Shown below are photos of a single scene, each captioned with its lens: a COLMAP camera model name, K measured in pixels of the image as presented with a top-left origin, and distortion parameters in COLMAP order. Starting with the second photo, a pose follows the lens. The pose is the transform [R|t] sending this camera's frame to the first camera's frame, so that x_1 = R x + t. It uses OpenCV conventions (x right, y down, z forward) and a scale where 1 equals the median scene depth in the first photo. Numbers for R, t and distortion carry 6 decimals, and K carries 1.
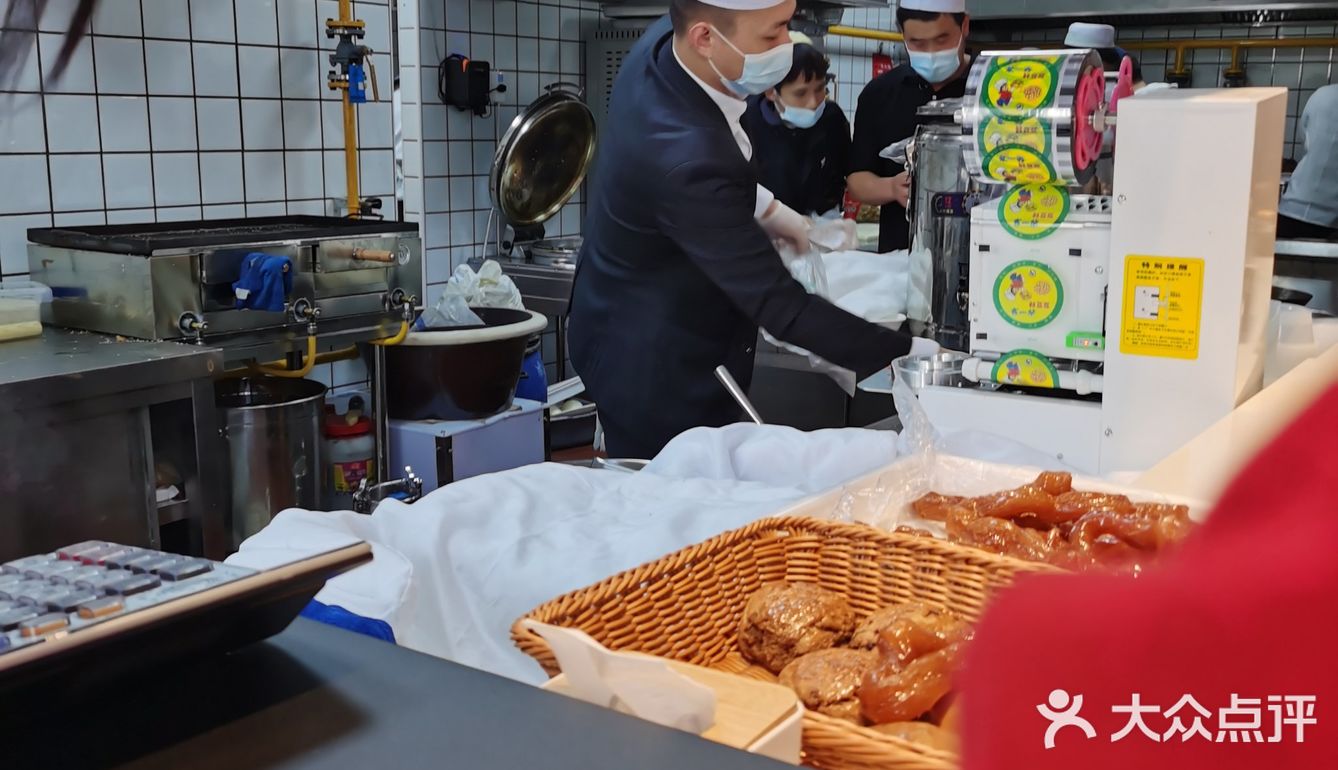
lens RADIAL K [[1392.4, 0, 669.0], [0, 1392.4, 385.0], [0, 0, 1]] dist [0.010366, 0.016779]
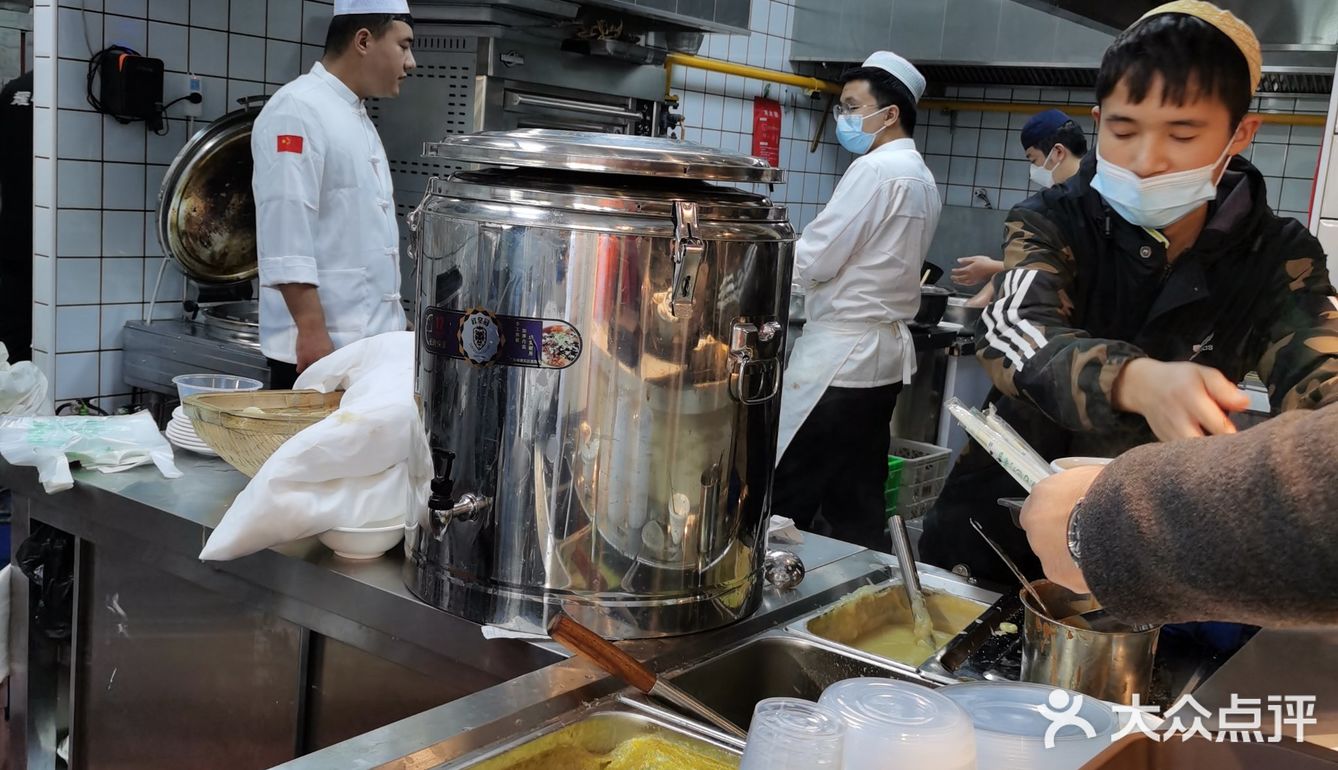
lens RADIAL K [[1392.4, 0, 669.0], [0, 1392.4, 385.0], [0, 0, 1]] dist [0.010366, 0.016779]
pose [[0.996591, 0.077480, -0.028331, 0.166483], [-0.078408, 0.996367, -0.033255, -0.053972], [0.025652, 0.035363, 0.999045, 0.261037]]
